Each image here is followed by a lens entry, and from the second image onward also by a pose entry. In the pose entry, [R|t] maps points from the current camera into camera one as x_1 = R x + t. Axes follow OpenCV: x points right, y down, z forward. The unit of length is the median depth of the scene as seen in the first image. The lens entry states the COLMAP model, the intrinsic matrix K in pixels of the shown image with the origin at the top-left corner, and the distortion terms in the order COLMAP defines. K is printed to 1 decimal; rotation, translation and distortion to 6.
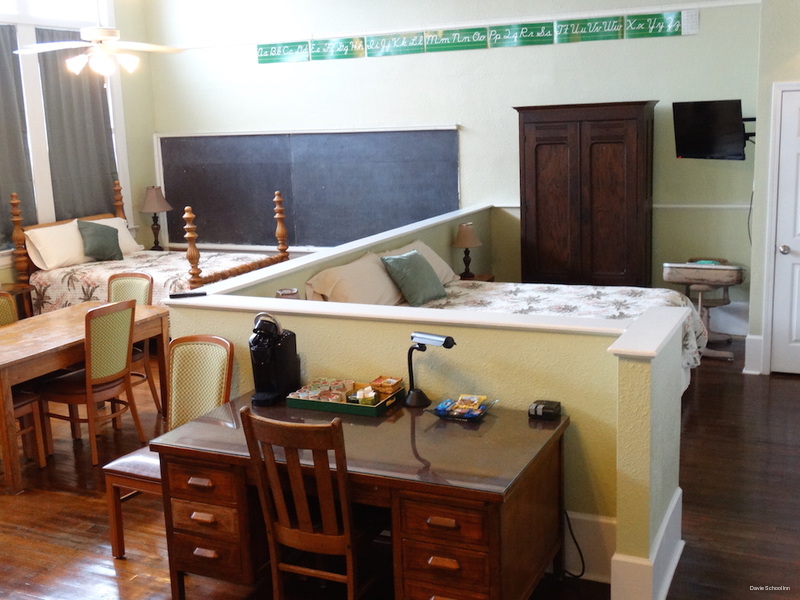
lens RADIAL K [[893.8, 0, 400.0], [0, 893.8, 300.1], [0, 0, 1]] dist [-0.020971, 0.000000]
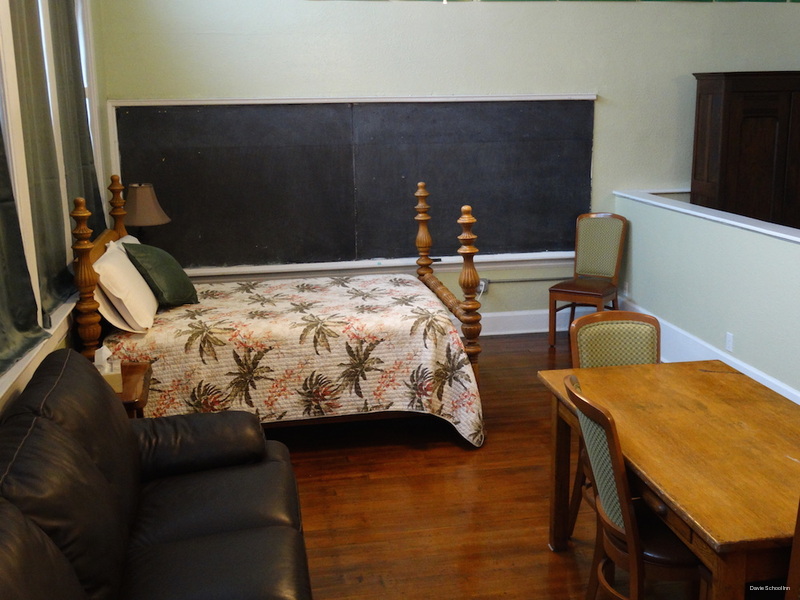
lens RADIAL K [[893.8, 0, 400.0], [0, 893.8, 299.5], [0, 0, 1]] dist [-0.020971, 0.000000]
pose [[0.817655, -0.102956, 0.566428, -0.556286], [0.100829, 0.994282, 0.035174, -0.055614], [-0.566811, 0.028352, 0.823360, 0.427003]]
